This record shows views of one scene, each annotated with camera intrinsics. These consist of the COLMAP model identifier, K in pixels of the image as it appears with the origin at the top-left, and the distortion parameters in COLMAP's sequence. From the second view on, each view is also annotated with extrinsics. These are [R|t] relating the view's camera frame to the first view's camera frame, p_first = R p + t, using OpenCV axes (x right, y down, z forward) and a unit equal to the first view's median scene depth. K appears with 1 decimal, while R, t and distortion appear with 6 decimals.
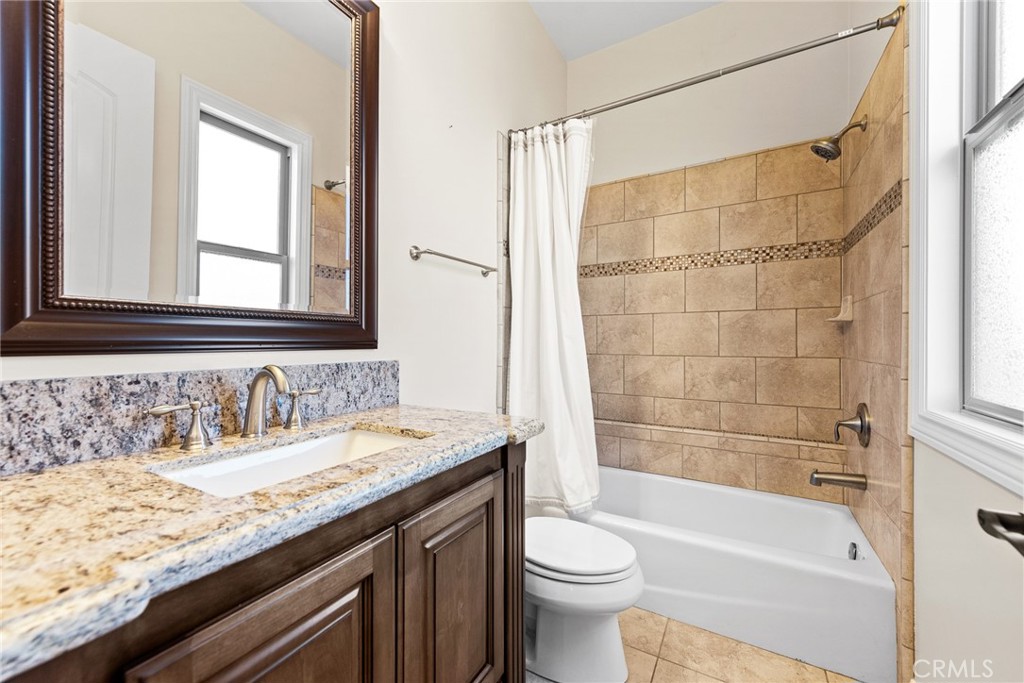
lens RADIAL K [[407.5, 0, 512.3], [0, 407.5, 343.1], [0, 0, 1]] dist [0.008297, -0.001288]
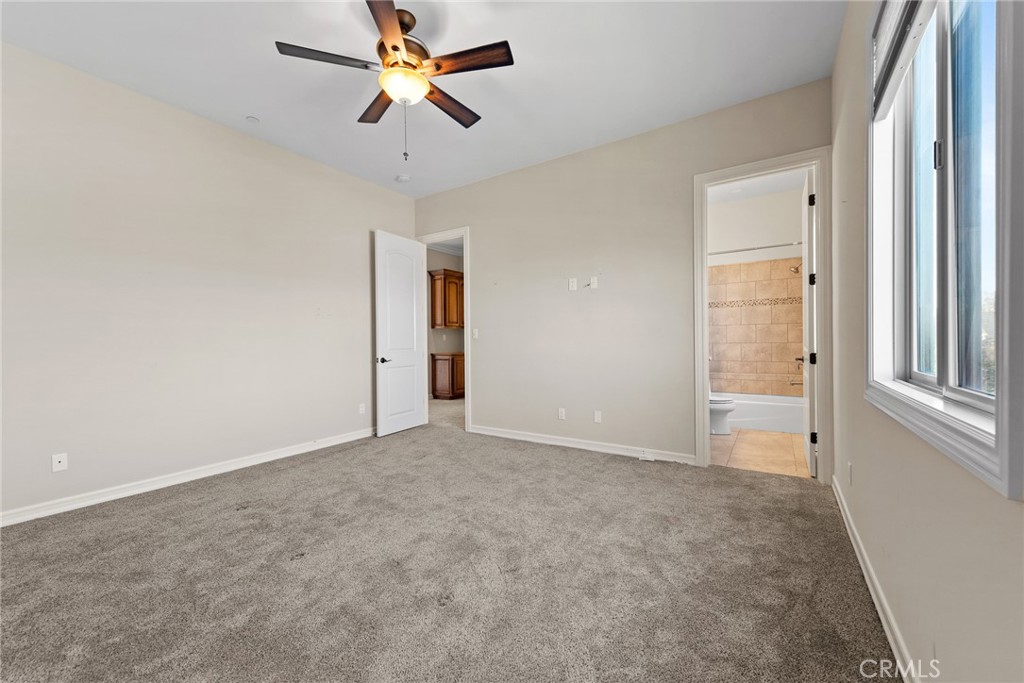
lens RADIAL K [[407.5, 0, 508.3], [0, 407.5, 343.1], [0, 0, 1]] dist [0.008297, -0.001288]
pose [[0.997774, -0.010852, -0.065790, -0.804313], [0.010697, 0.999939, -0.002714, 0.024762], [0.065816, 0.002004, 0.997830, -1.522402]]
